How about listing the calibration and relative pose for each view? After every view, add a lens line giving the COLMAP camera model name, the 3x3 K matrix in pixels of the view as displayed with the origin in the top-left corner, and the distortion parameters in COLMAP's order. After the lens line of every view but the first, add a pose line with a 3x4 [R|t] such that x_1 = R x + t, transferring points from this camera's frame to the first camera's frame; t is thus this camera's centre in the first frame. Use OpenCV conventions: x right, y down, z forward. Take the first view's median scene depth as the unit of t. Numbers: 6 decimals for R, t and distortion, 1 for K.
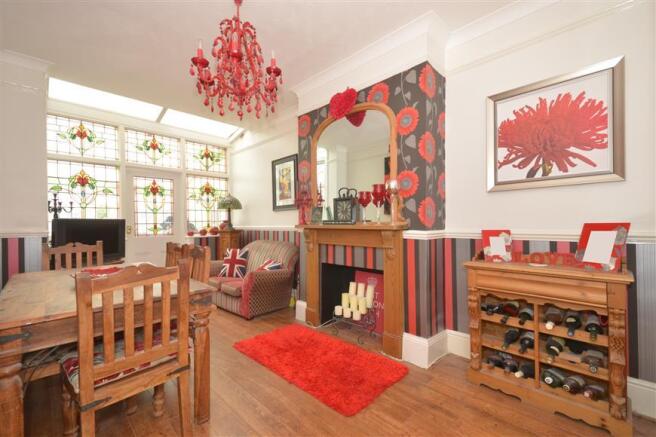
lens RADIAL K [[282.4, 0, 339.3], [0, 282.4, 222.1], [0, 0, 1]] dist [0.000175, -0.000117]
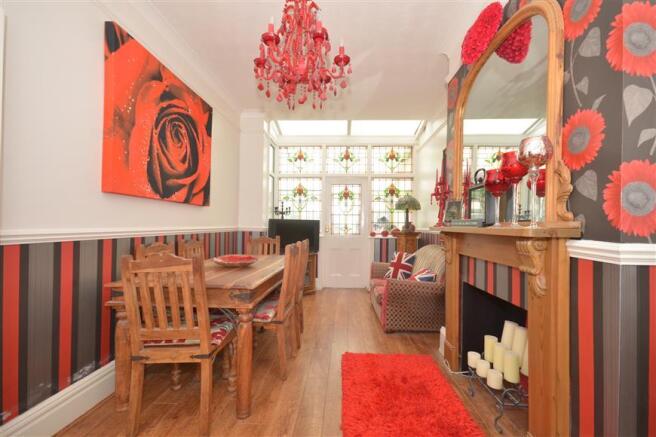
lens RADIAL K [[282.4, 0, 339.3], [0, 282.4, 222.1], [0, 0, 1]] dist [0.000175, -0.000117]
pose [[0.645488, 0.003327, -0.763763, 0.227043], [-0.012563, 0.999901, -0.006262, 0.004932], [0.763667, 0.013637, 0.645467, 0.269011]]
